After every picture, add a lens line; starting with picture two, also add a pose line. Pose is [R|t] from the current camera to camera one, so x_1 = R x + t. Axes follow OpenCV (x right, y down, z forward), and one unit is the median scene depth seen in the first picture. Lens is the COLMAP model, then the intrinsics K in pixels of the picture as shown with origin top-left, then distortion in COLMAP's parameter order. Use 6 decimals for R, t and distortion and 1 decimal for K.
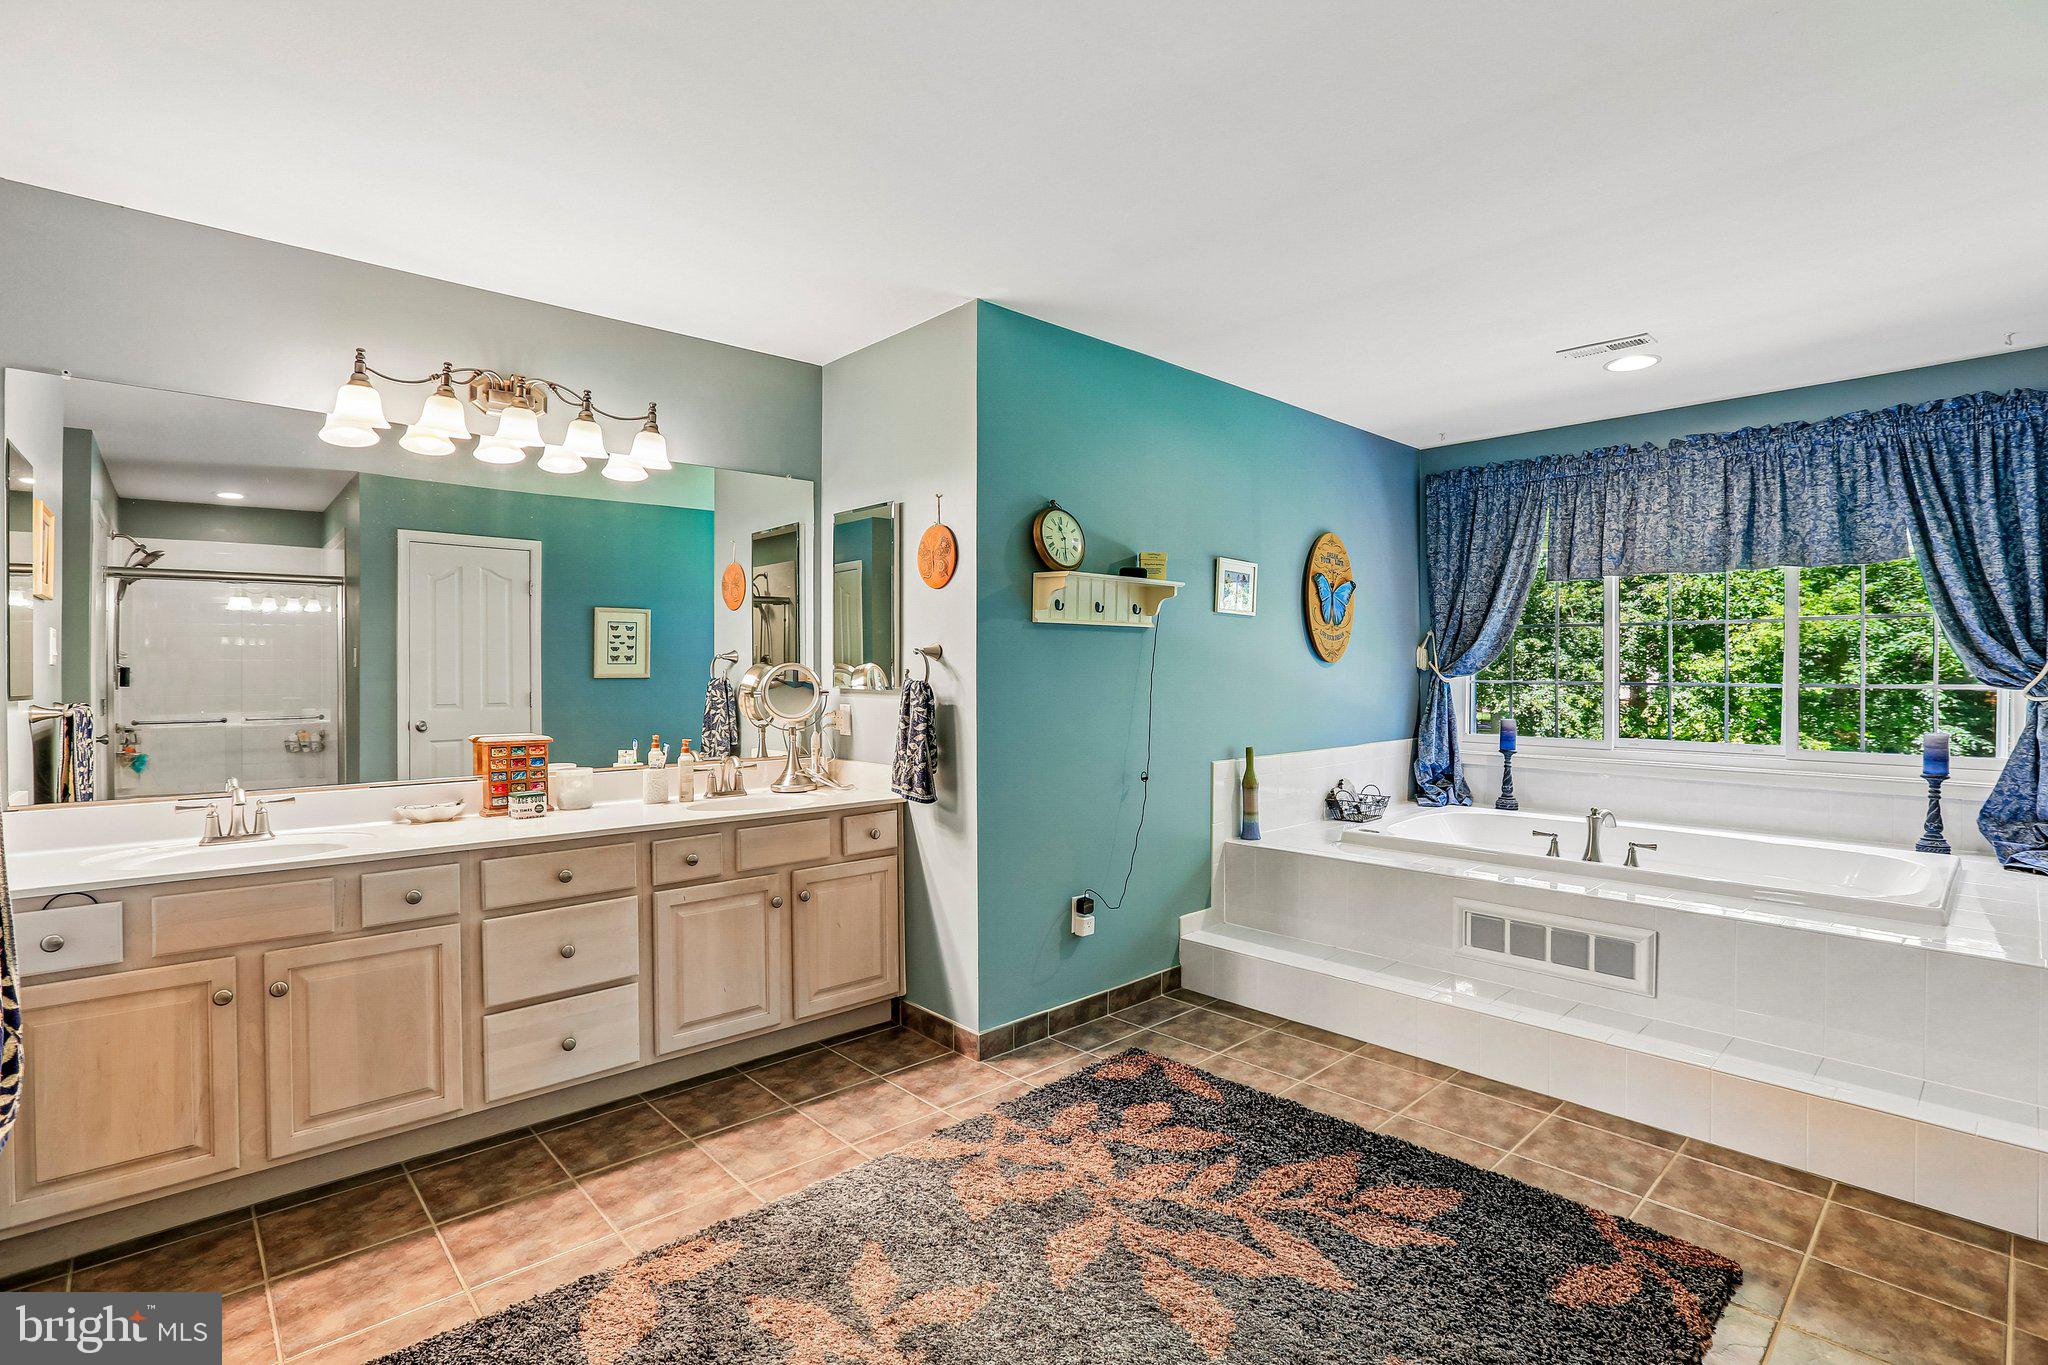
lens RADIAL K [[961.2, 0, 1023.8], [0, 961.2, 673.9], [0, 0, 1]] dist [-0.057593, 0.020939]
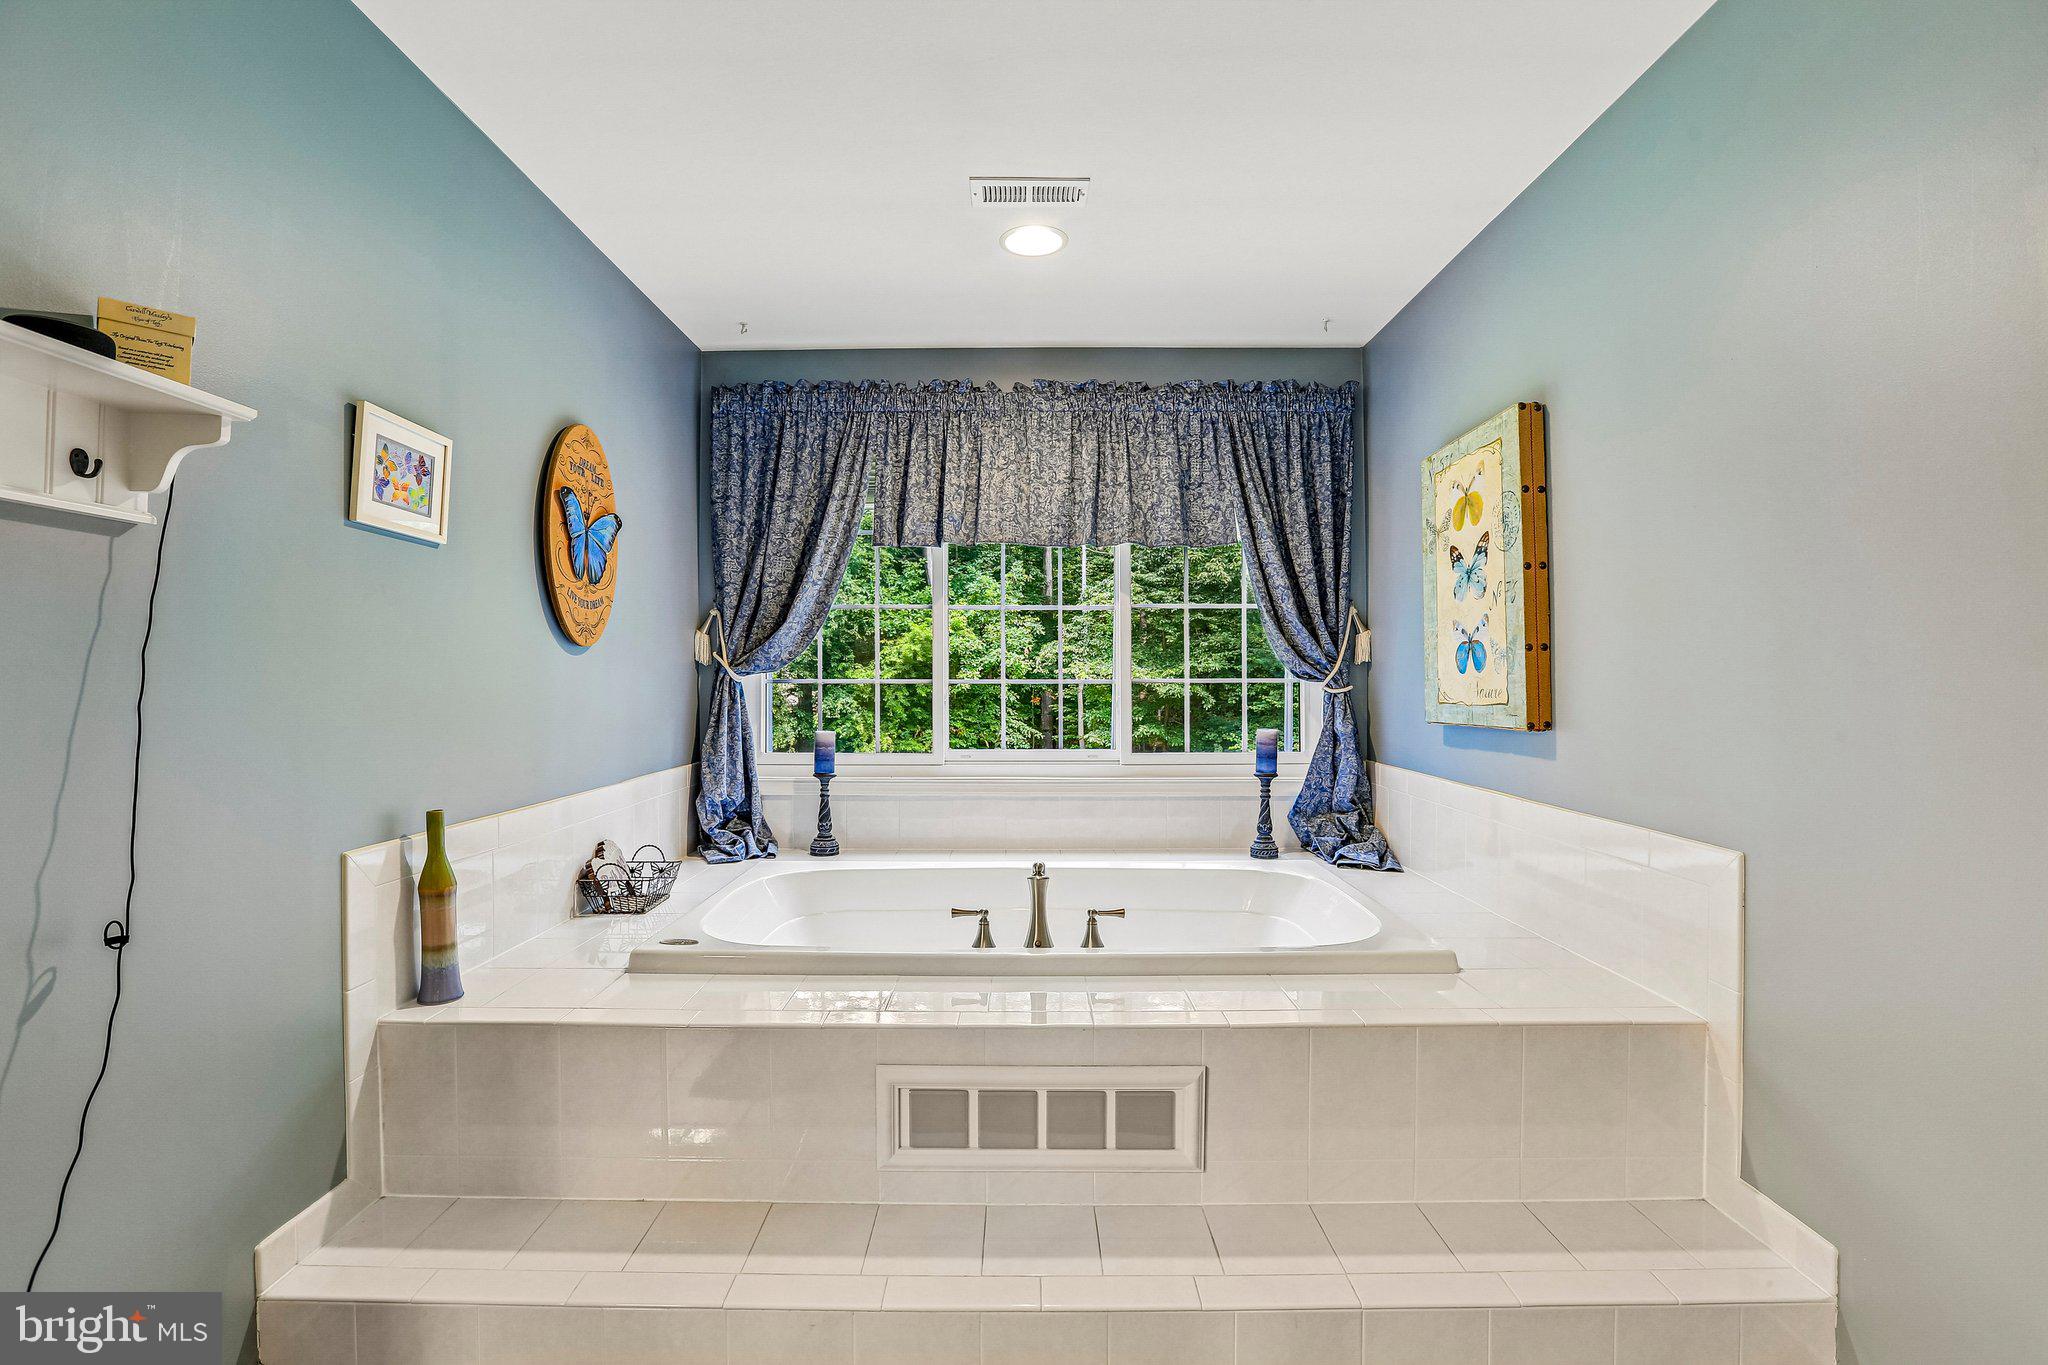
lens RADIAL K [[961.2, 0, 1023.8], [0, 961.2, 673.9], [0, 0, 1]] dist [-0.057593, 0.020939]
pose [[0.687705, 0.001655, 0.725988, 0.091103], [0.006371, 0.999945, -0.008315, 0.012531], [-0.725962, 0.010344, 0.687657, 0.438583]]
